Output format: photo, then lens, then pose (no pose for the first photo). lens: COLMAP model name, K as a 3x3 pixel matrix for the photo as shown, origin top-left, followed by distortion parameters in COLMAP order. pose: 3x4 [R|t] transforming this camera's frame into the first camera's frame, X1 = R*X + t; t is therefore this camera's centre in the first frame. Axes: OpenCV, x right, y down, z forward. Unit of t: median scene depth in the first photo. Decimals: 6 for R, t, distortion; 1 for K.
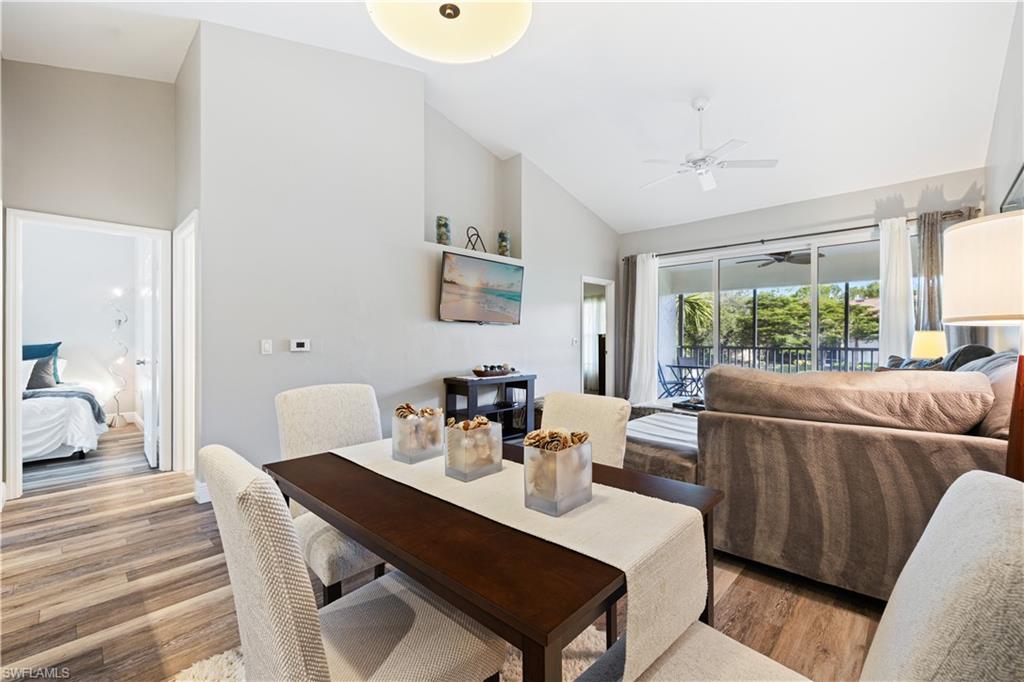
lens RADIAL K [[431.1, 0, 507.6], [0, 431.1, 337.3], [0, 0, 1]] dist [-0.002685, -0.000239]
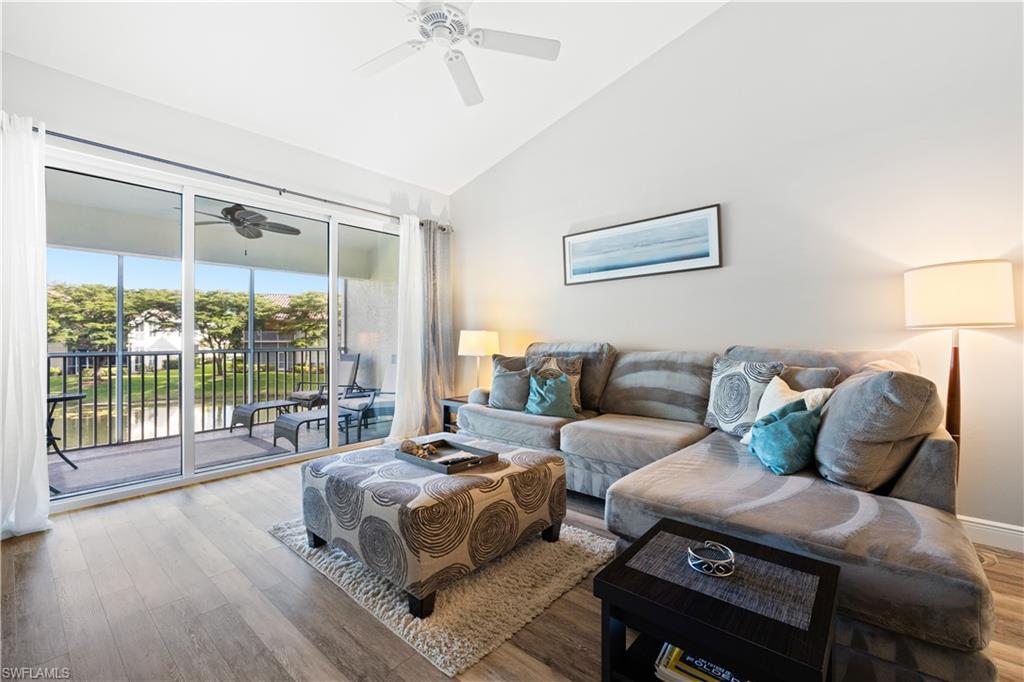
lens RADIAL K [[431.1, 0, 507.6], [0, 431.1, 337.3], [0, 0, 1]] dist [-0.002685, -0.000239]
pose [[-0.055191, -0.003024, 0.998471, -0.152376], [0.001619, 0.999994, 0.003118, 0.001985], [-0.998475, 0.001789, -0.055186, 1.126627]]
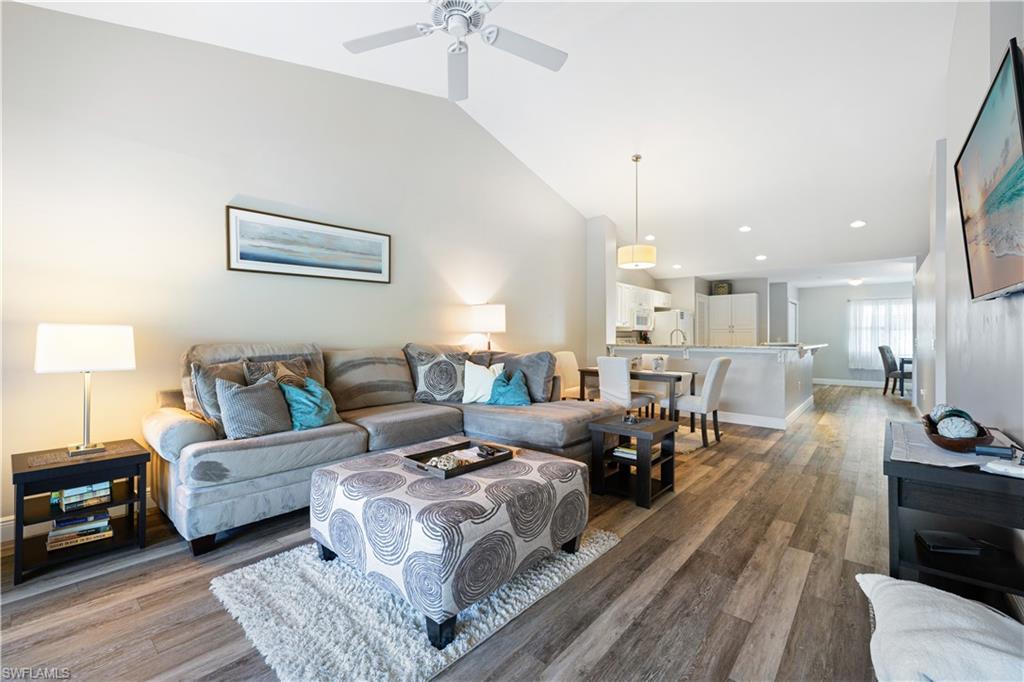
lens RADIAL K [[431.0, 0, 498.1], [0, 431.0, 338.1], [0, 0, 1]] dist [-0.004314, -0.000369]
pose [[-0.999374, -0.004000, -0.035146, 0.518090], [-0.004108, 0.999987, 0.002980, 0.003344], [0.035134, 0.003123, -0.999378, 1.877777]]
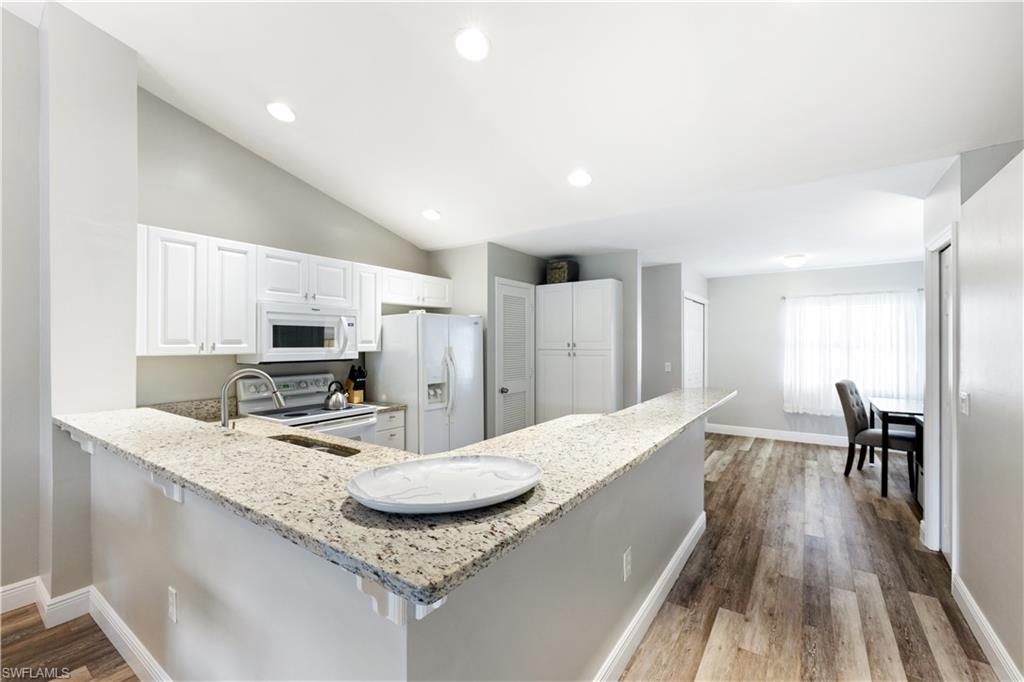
lens RADIAL K [[434.8, 0, 509.6], [0, 434.8, 343.4], [0, 0, 1]] dist [0.000944, 0.000104]
pose [[-0.987917, 0.000997, -0.154980, -0.606779], [0.000756, 0.999998, 0.001612, -0.072171], [0.154982, 0.001476, -0.987916, 0.601319]]
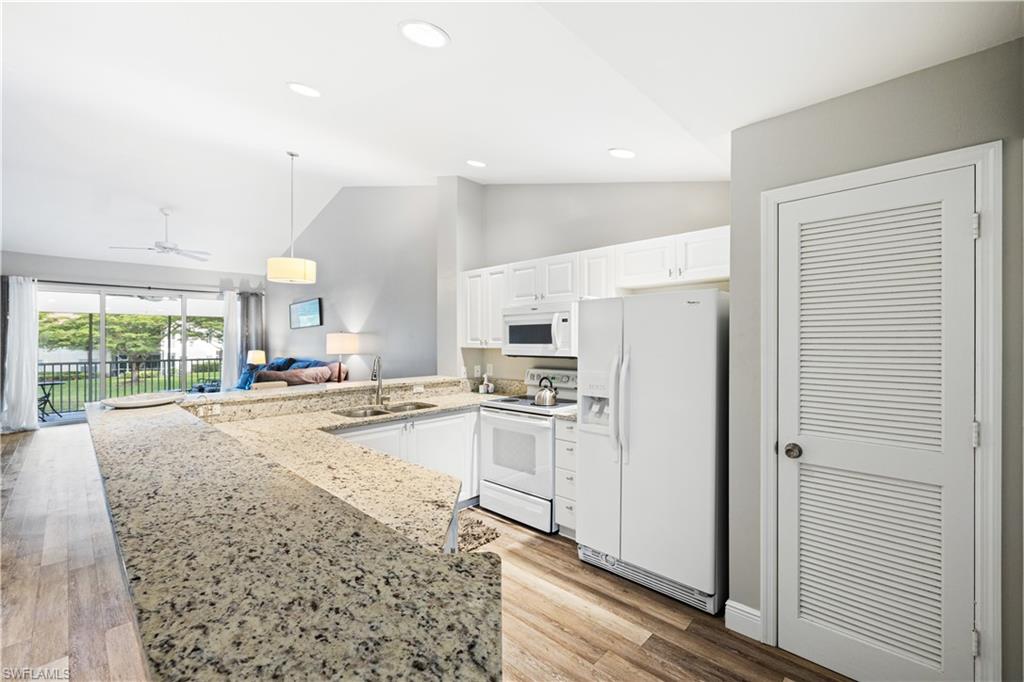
lens RADIAL K [[431.1, 0, 507.6], [0, 431.1, 337.3], [0, 0, 1]] dist [-0.002685, -0.000239]
pose [[0.011089, 0.006015, 0.999920, -1.340534], [0.005819, 0.999965, -0.006080, -0.072054], [-0.999922, 0.005886, 0.011054, -0.330767]]
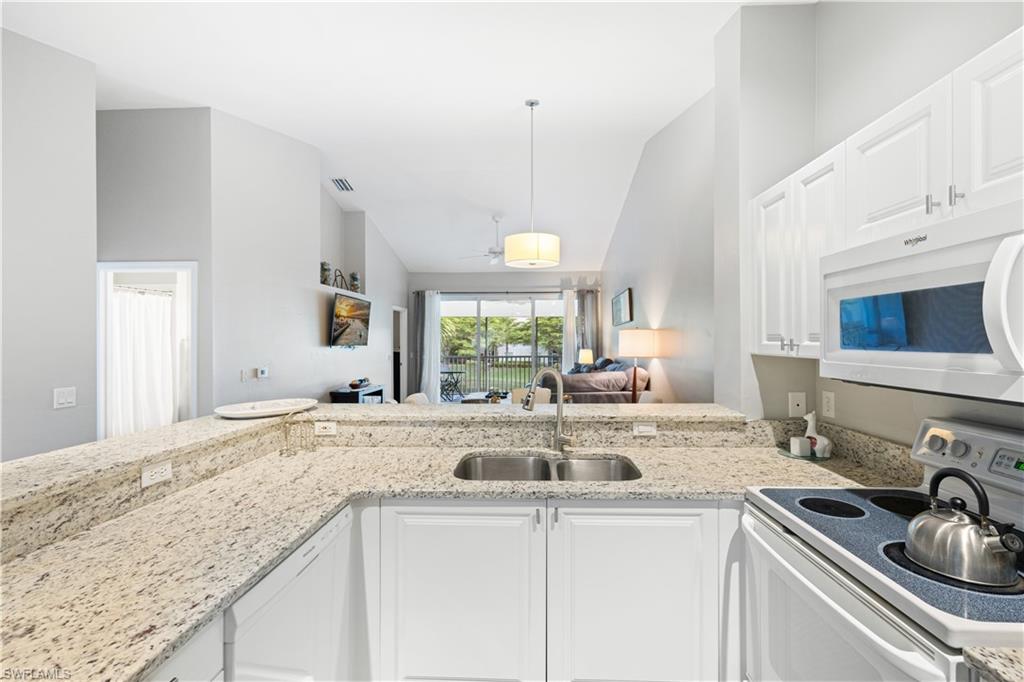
lens RADIAL K [[438.5, 0, 521.1], [0, 438.5, 337.8], [0, 0, 1]] dist [0.000679, 0.000724]
pose [[0.745260, 0.001122, 0.666773, -0.765853], [0.003314, 0.999980, -0.005386, -0.071684], [-0.666766, 0.006224, 0.745241, -0.428553]]
